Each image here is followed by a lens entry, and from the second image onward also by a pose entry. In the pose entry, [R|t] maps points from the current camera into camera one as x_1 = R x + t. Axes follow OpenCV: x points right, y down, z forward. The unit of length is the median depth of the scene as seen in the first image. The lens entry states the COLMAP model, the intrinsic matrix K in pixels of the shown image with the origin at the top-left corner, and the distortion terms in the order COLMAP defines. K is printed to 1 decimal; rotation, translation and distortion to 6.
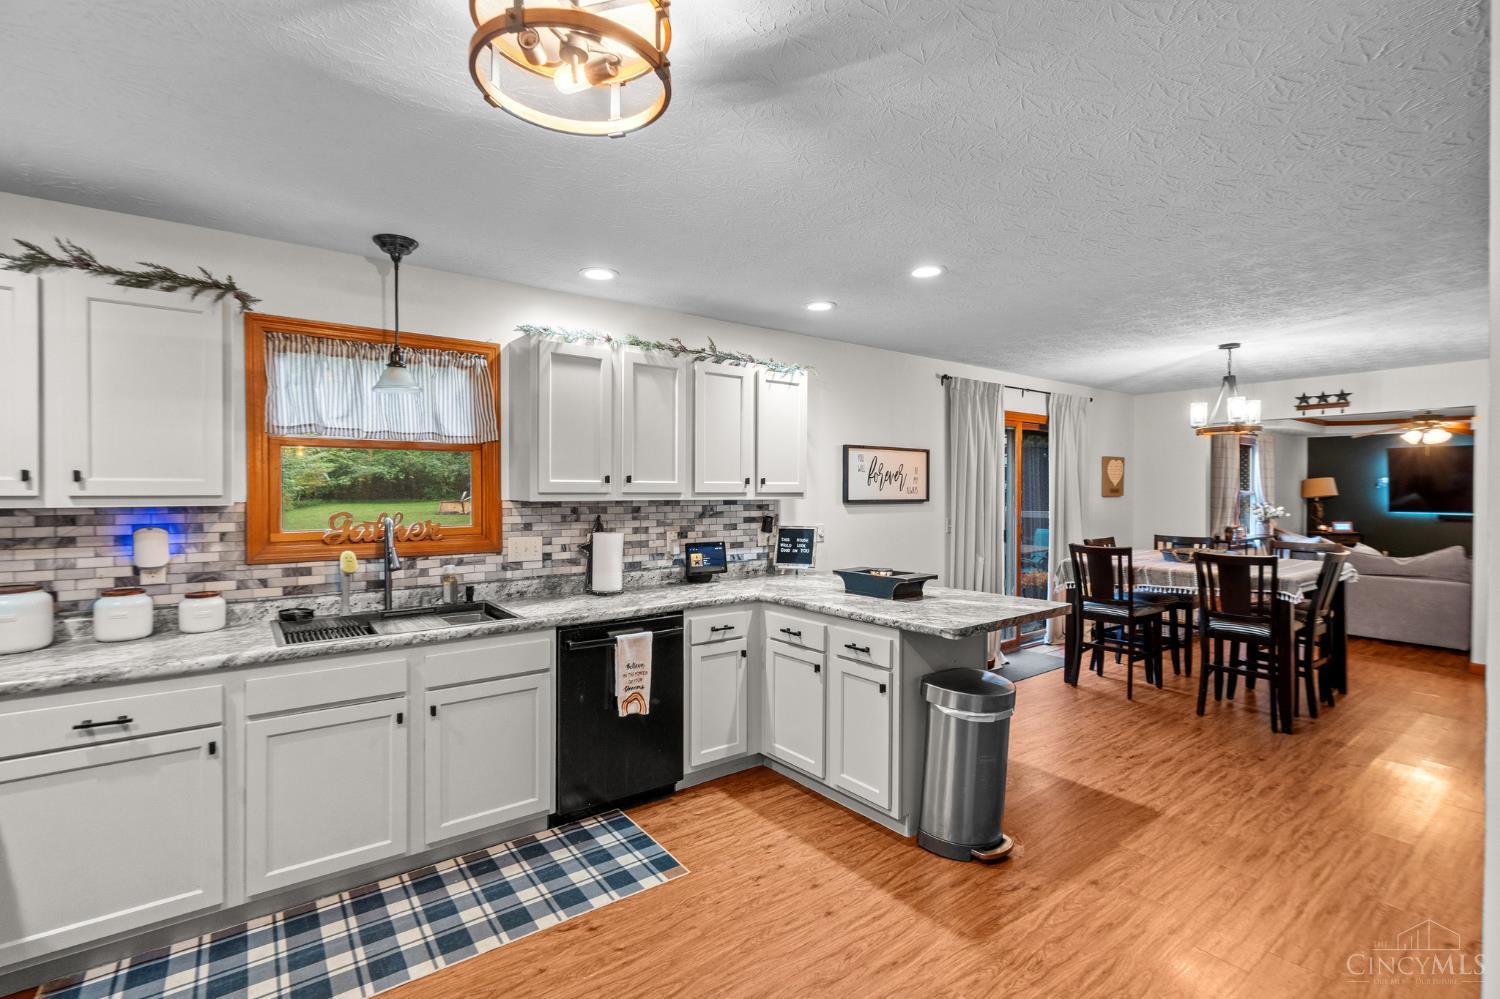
lens RADIAL K [[676.1, 0, 735.6], [0, 676.1, 494.5], [0, 0, 1]] dist [-0.011150, 0.004072]
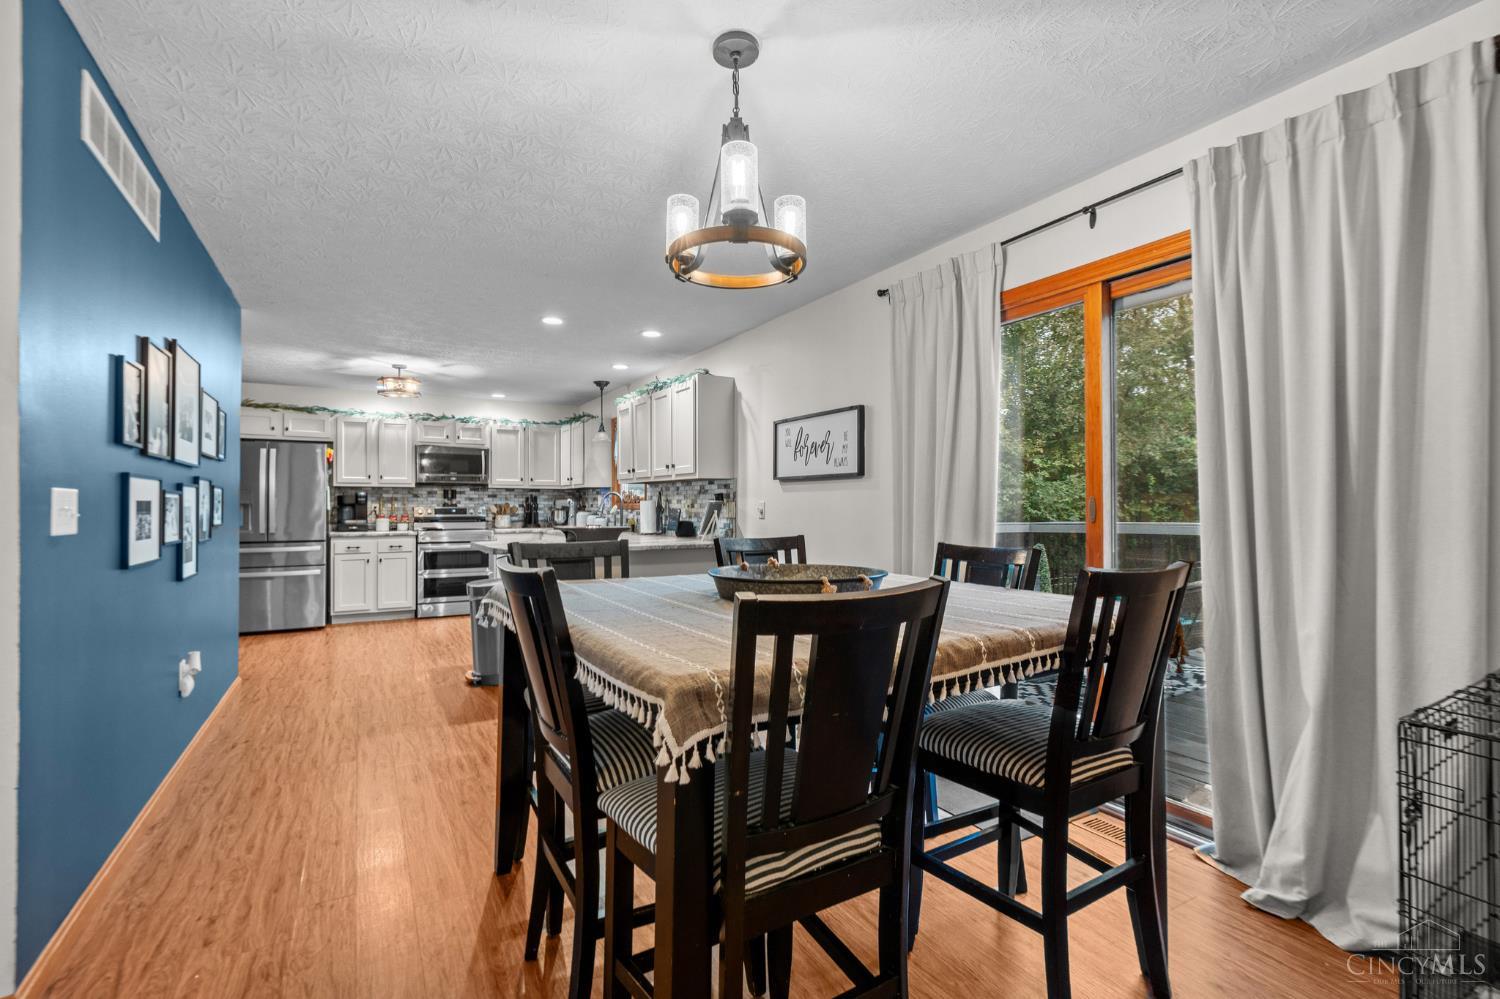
lens RADIAL K [[676.1, 0, 742.5], [0, 676.1, 501.0], [0, 0, 1]] dist [-0.011150, 0.004072]
pose [[-0.115067, -0.008423, -0.993322, 1.622167], [-0.009670, 0.999926, -0.007359, 0.070453], [0.993311, 0.008759, -0.115140, 1.511703]]
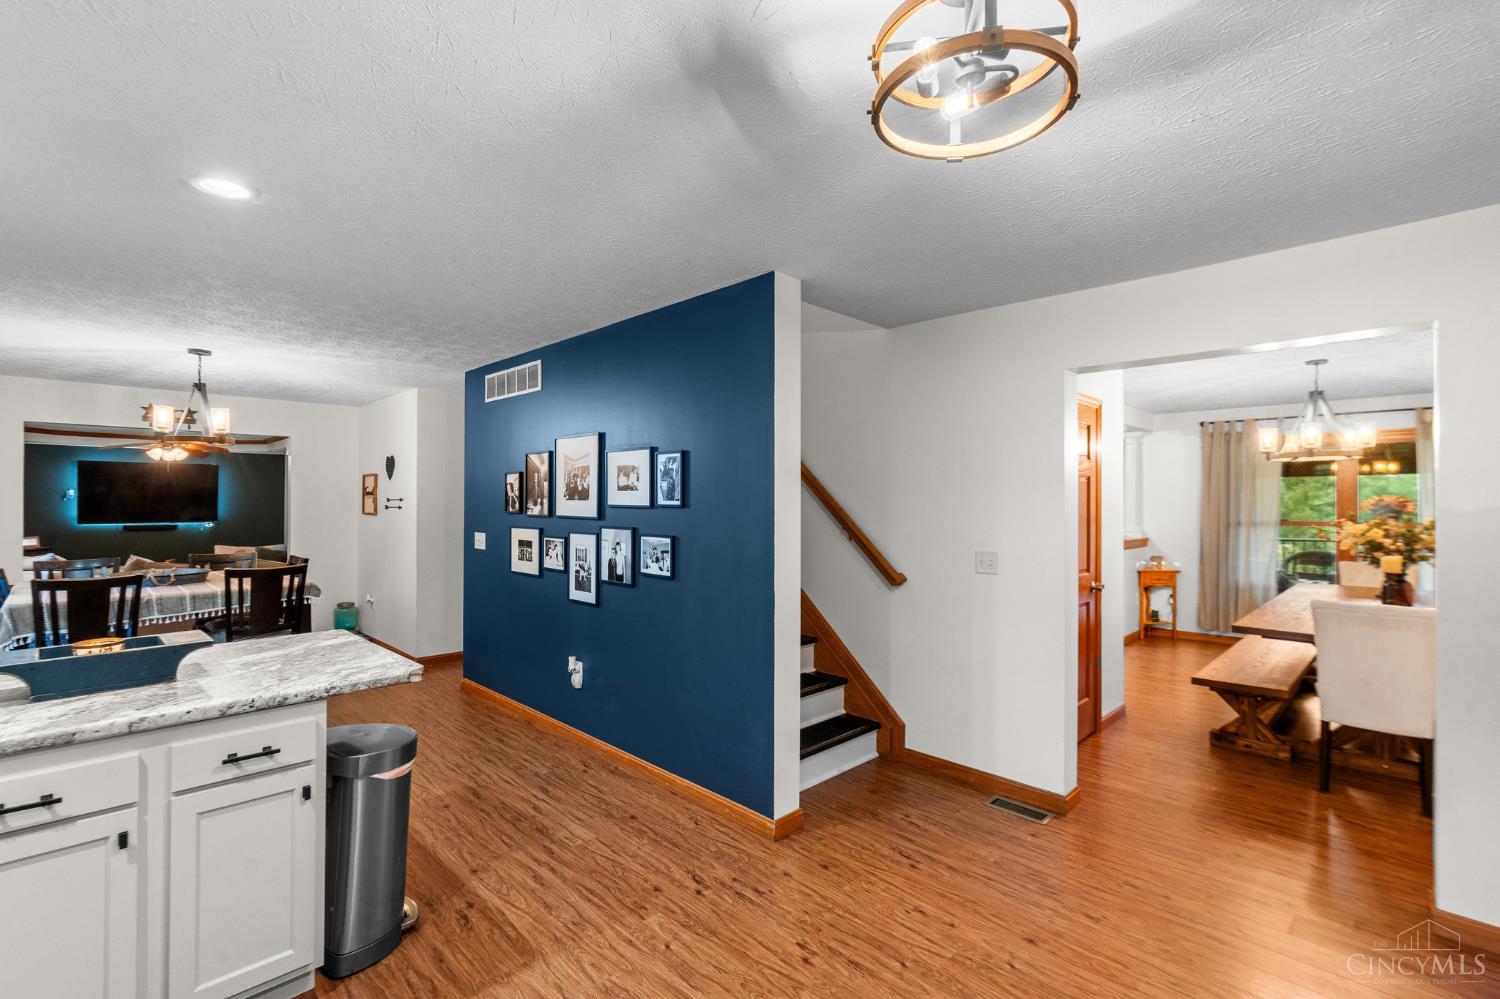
lens RADIAL K [[676.1, 0, 735.4], [0, 676.1, 496.9], [0, 0, 1]] dist [-0.011150, 0.004072]
pose [[-0.140183, 0.005499, 0.990110, -0.444230], [0.008190, 0.999957, -0.004394, -0.007619], [-0.990092, 0.007493, -0.140222, 0.555714]]
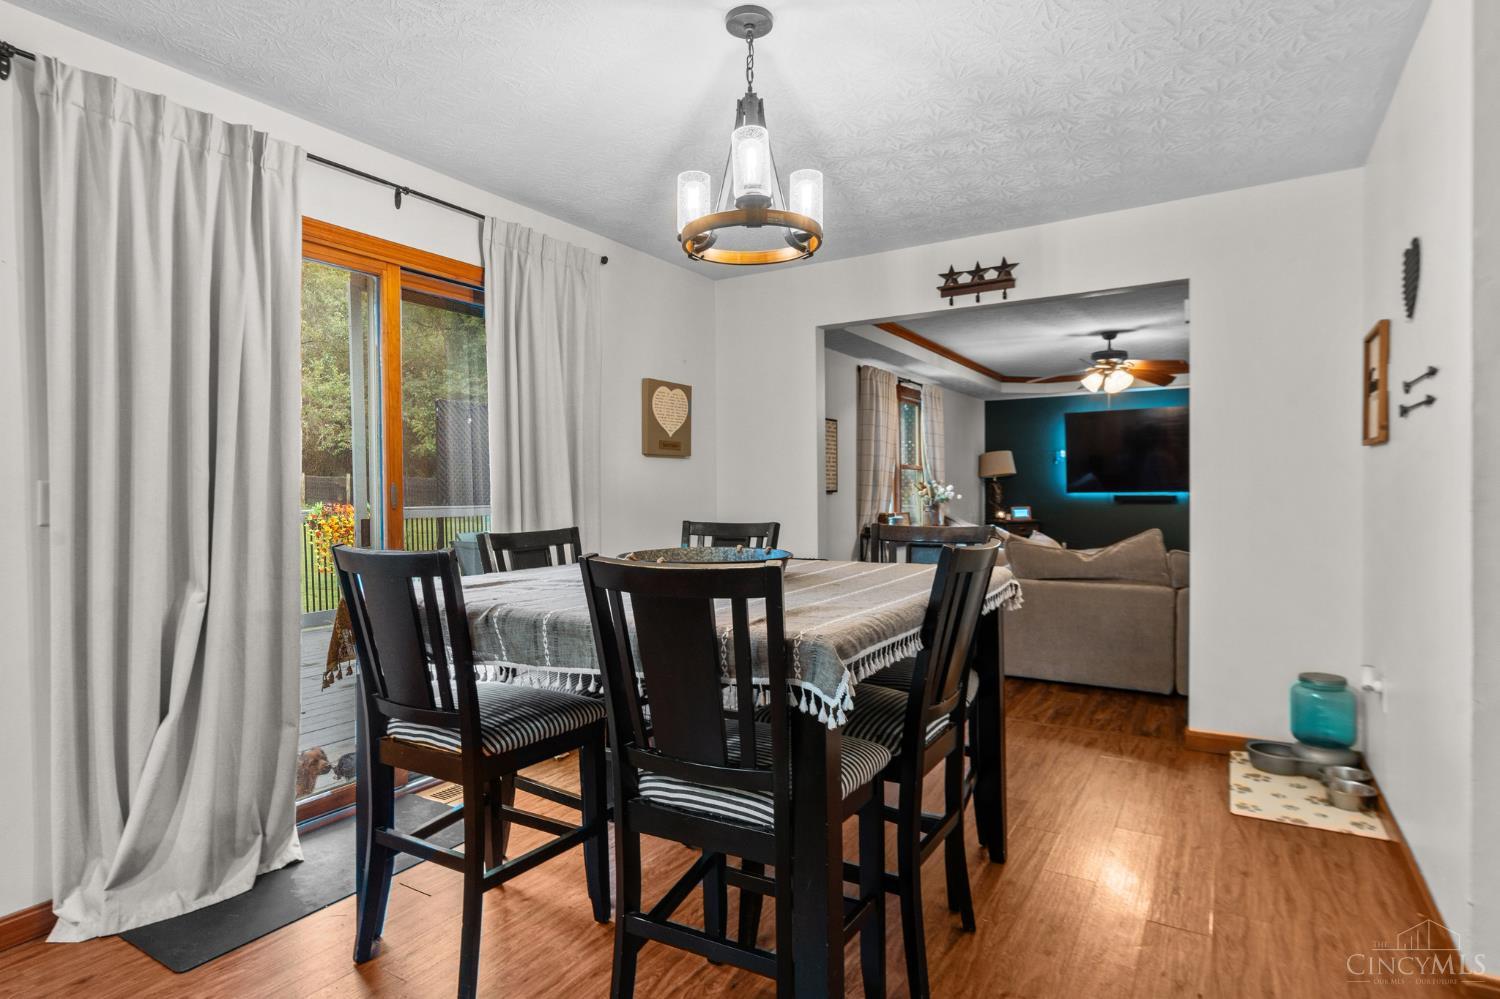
lens RADIAL K [[795.9, 0, 729.5], [0, 795.9, 500.5], [0, 0, 1]] dist [-0.011999, 0.000110]
pose [[0.931392, -0.013890, 0.363752, 0.797981], [0.012781, 0.999903, 0.005457, 0.076118], [-0.363793, -0.000434, 0.931480, 0.833176]]
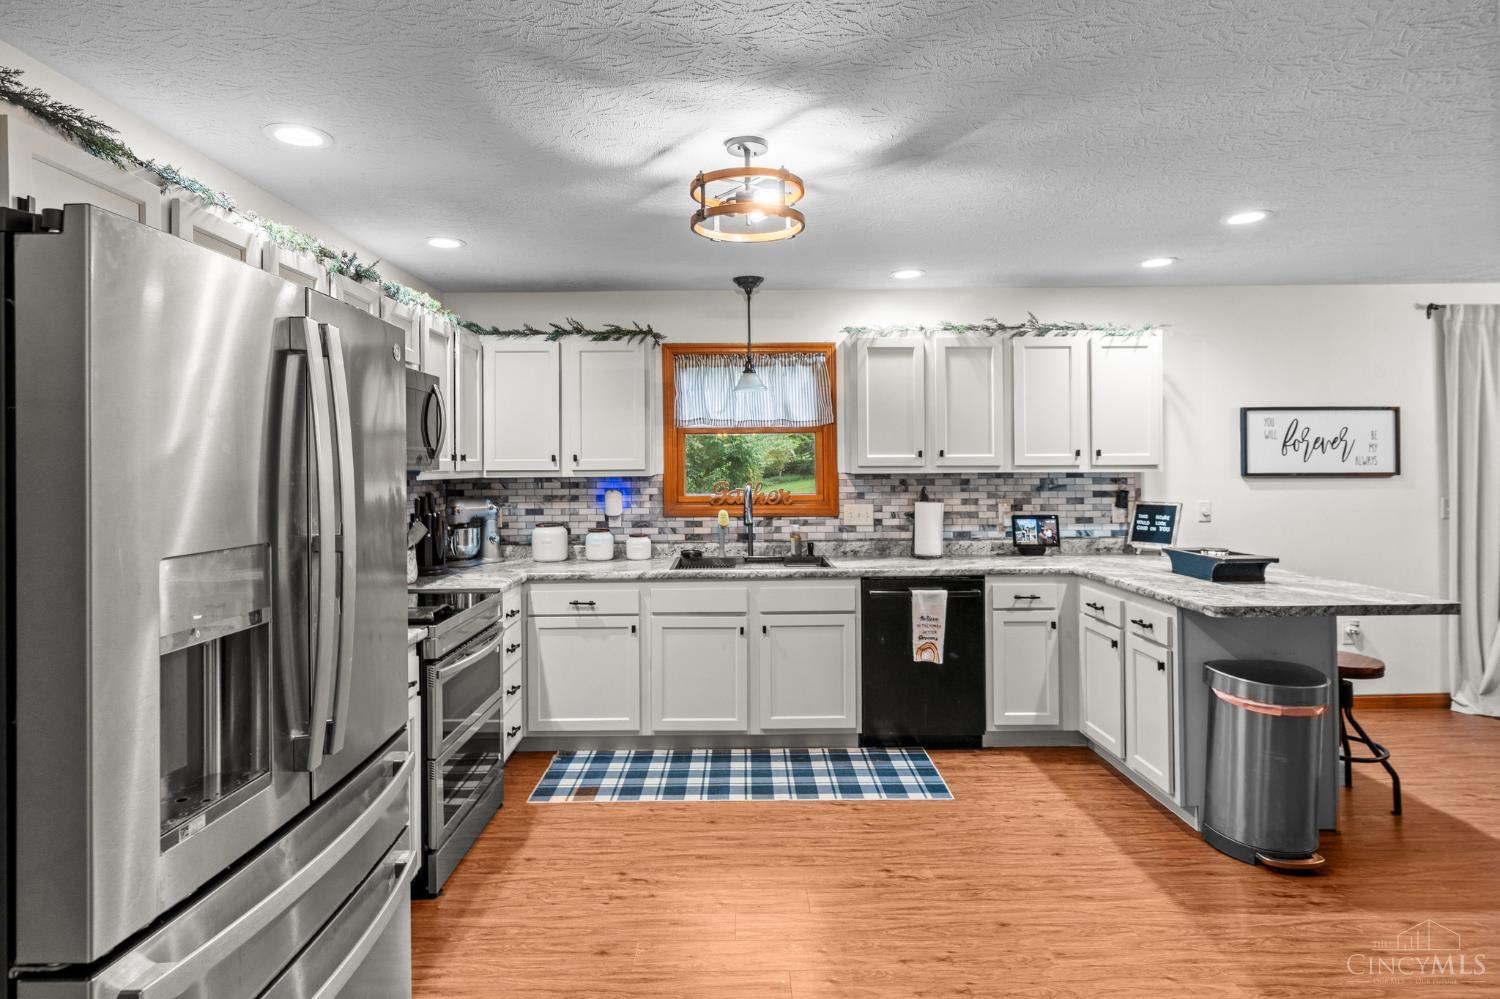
lens RADIAL K [[797.6, 0, 742.4], [0, 797.6, 457.9], [0, 0, 1]] dist [0.000052, 0.003931]
pose [[0.807654, -0.012892, -0.589515, 0.345960], [0.004084, 0.999859, -0.016270, 0.004134], [0.589642, 0.010733, 0.807593, -0.236847]]
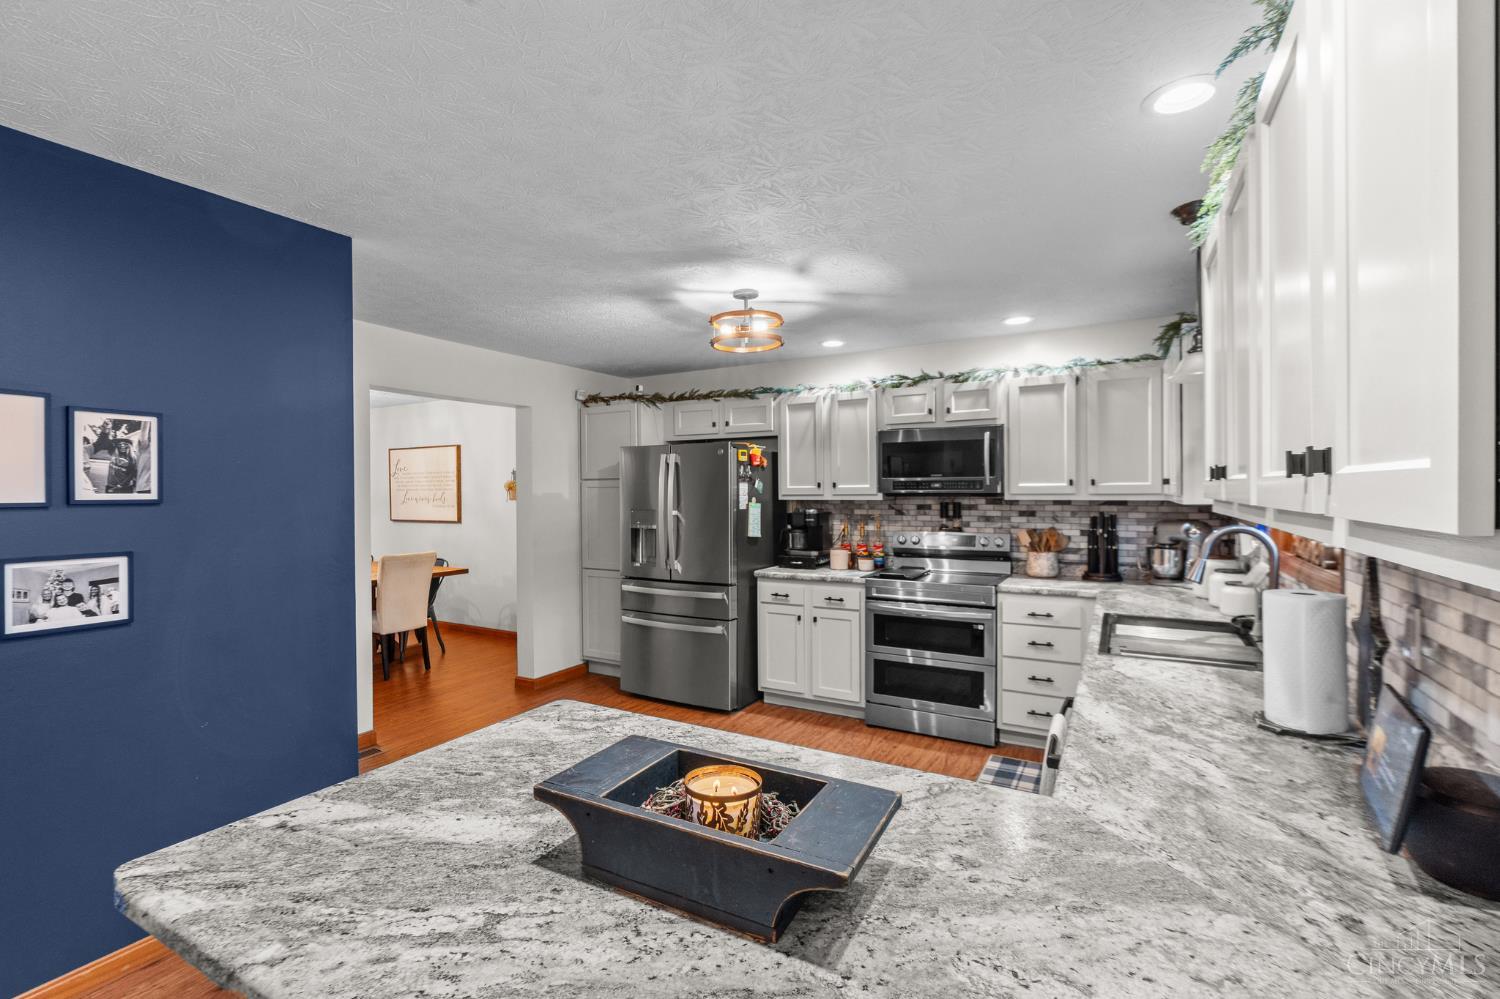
lens RADIAL K [[676.1, 0, 732.6], [0, 676.1, 498.5], [0, 0, 1]] dist [-0.011150, 0.004072]
pose [[-0.918135, 0.009650, -0.396150, 0.333278], [0.001193, 0.999766, 0.021588, -0.015015], [0.396266, 0.019349, -0.917932, 1.300720]]
